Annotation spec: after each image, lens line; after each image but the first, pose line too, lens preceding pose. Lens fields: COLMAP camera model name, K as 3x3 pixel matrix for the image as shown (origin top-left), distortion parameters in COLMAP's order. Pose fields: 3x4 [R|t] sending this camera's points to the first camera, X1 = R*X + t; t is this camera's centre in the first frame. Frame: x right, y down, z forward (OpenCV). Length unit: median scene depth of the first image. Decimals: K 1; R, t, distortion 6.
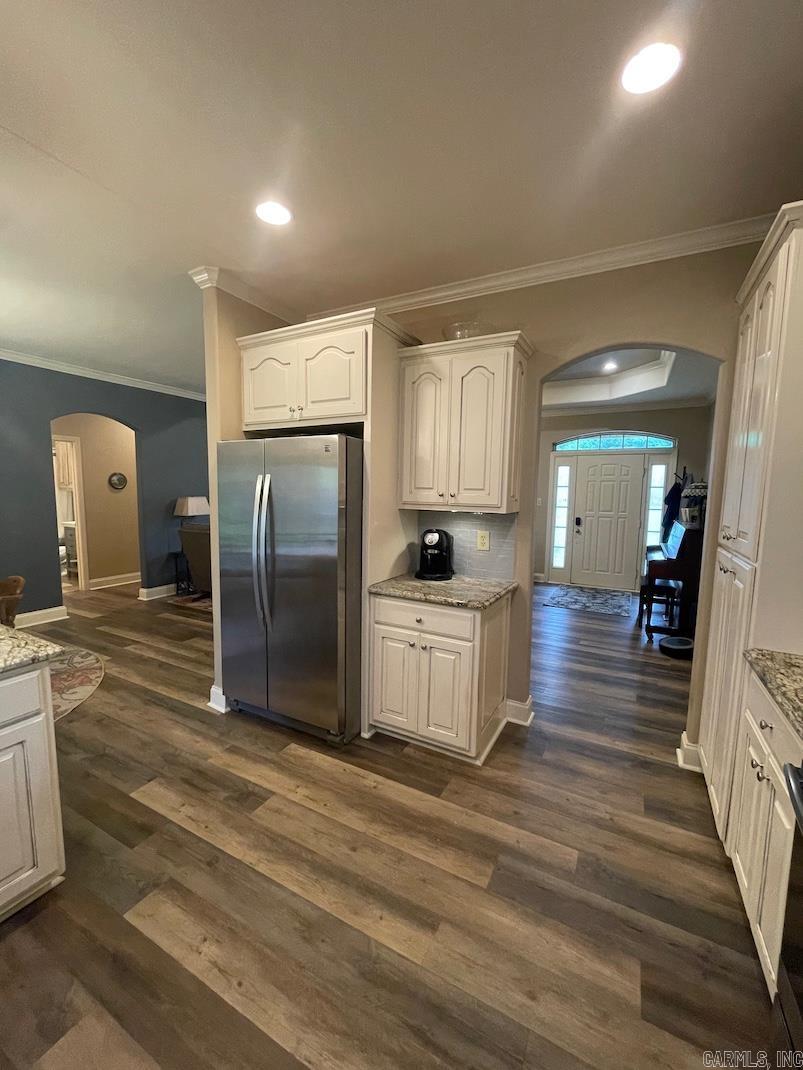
lens RADIAL K [[434.5, 0, 403.3], [0, 434.5, 536.6], [0, 0, 1]] dist [0.003158, 0.000189]
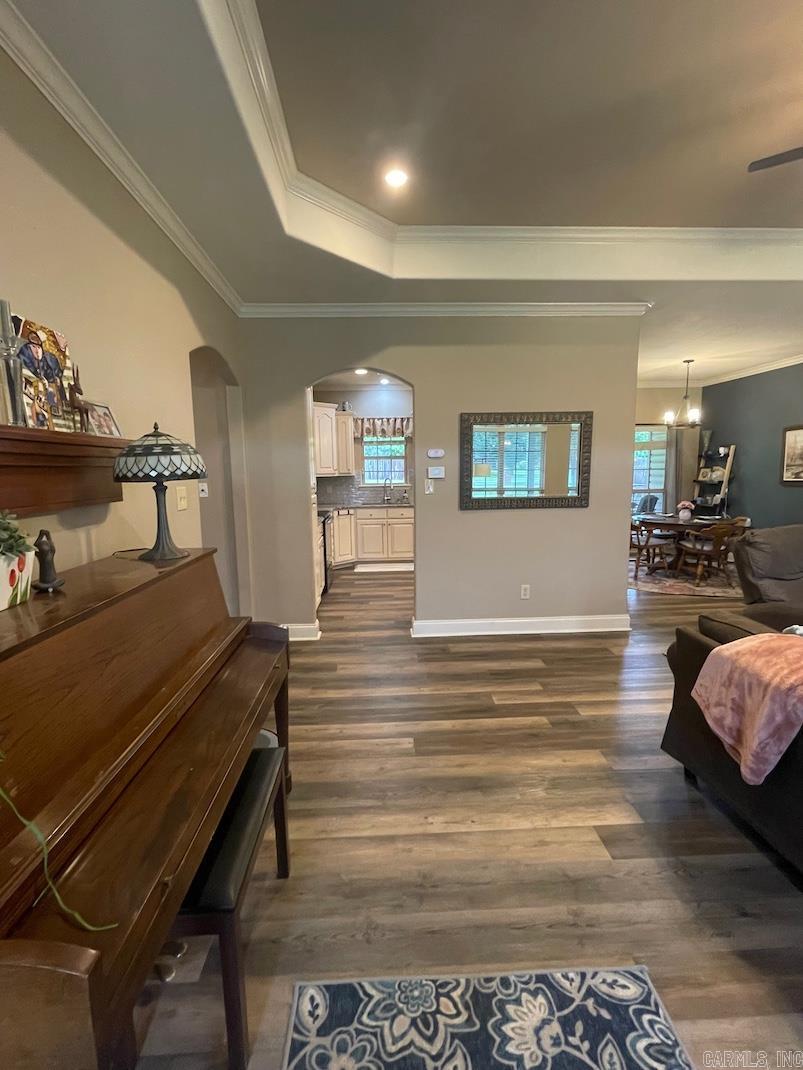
lens RADIAL K [[492.7, 0, 403.2], [0, 492.7, 541.7], [0, 0, 1]] dist [-0.001652, -0.000235]
pose [[-0.853962, 0.073538, -0.515112, 1.404202], [-0.050206, 0.973699, 0.222239, -0.254382], [0.517907, 0.215646, -0.827810, 2.828623]]
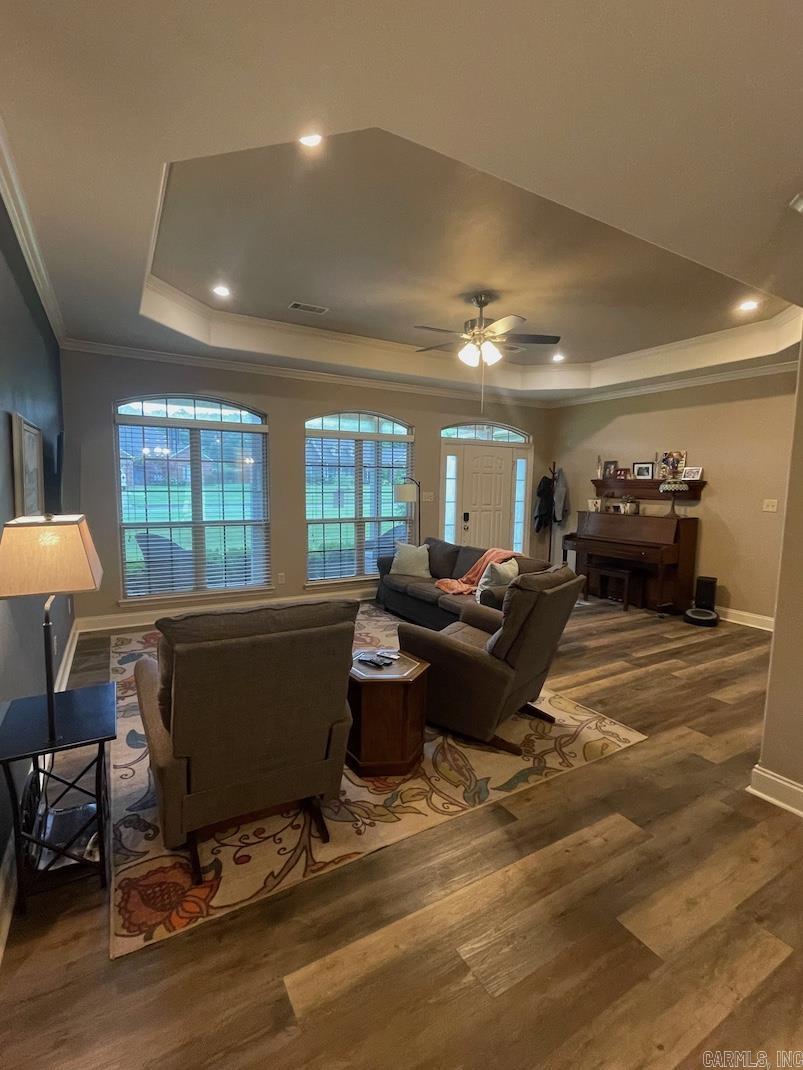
lens RADIAL K [[492.7, 0, 400.3], [0, 492.7, 530.7], [0, 0, 1]] dist [-0.001652, -0.000235]
pose [[0.524152, -0.090684, 0.846783, -1.688698], [0.085088, 0.994916, 0.053879, -0.229758], [-0.847363, 0.043810, 0.529203, 1.784468]]
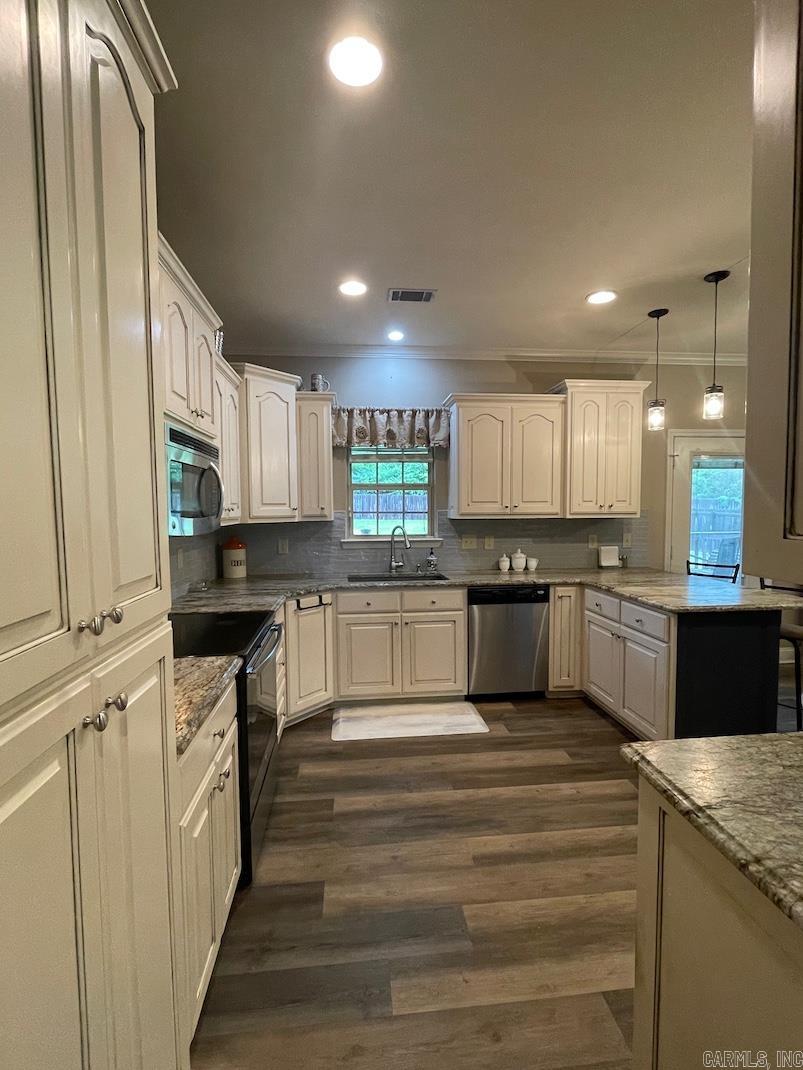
lens RADIAL K [[492.7, 0, 404.2], [0, 492.7, 531.8], [0, 0, 1]] dist [-0.001652, -0.000235]
pose [[-0.825259, 0.025806, -0.564164, 0.644410], [-0.056601, 0.990146, 0.128088, -0.118107], [0.561910, 0.137637, -0.815667, 1.225899]]
